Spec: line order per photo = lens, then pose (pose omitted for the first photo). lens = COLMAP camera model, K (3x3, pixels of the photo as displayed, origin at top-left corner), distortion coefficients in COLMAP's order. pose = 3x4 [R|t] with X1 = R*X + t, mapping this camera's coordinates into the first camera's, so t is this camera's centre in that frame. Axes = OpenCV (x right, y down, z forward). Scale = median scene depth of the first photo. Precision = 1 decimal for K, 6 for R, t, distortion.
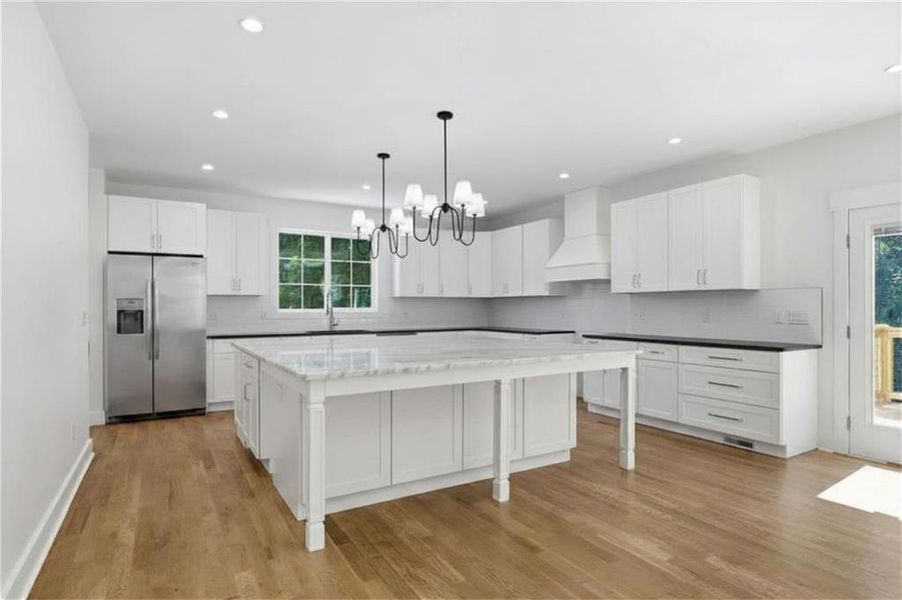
lens RADIAL K [[423.1, 0, 452.9], [0, 423.1, 301.4], [0, 0, 1]] dist [0.012434, -0.000062]
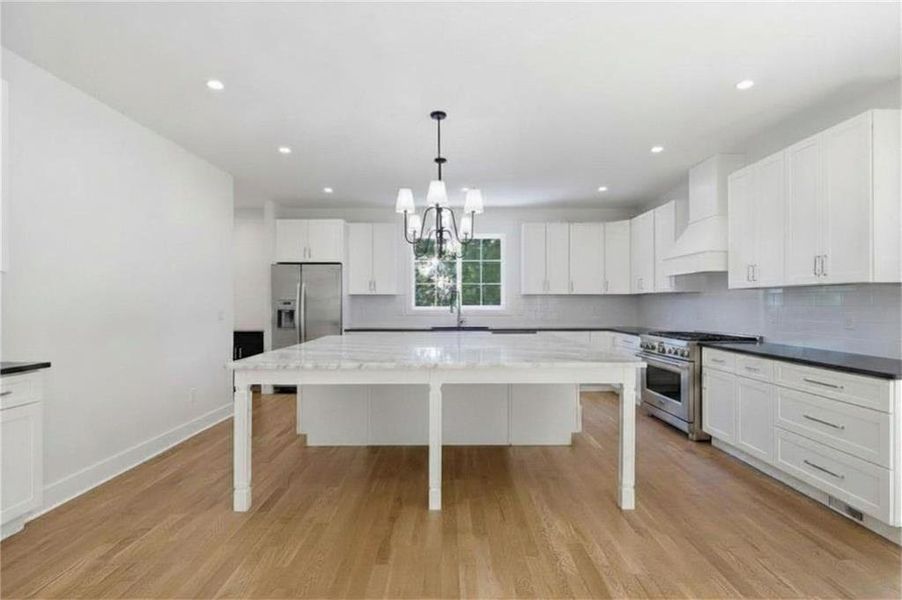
lens RADIAL K [[423.1, 0, 452.9], [0, 423.1, 301.4], [0, 0, 1]] dist [0.012434, -0.000062]
pose [[0.893334, -0.000342, -0.449394, 0.224883], [0.004394, 0.999959, 0.007973, -0.004529], [0.449372, -0.009097, 0.893298, 0.060261]]
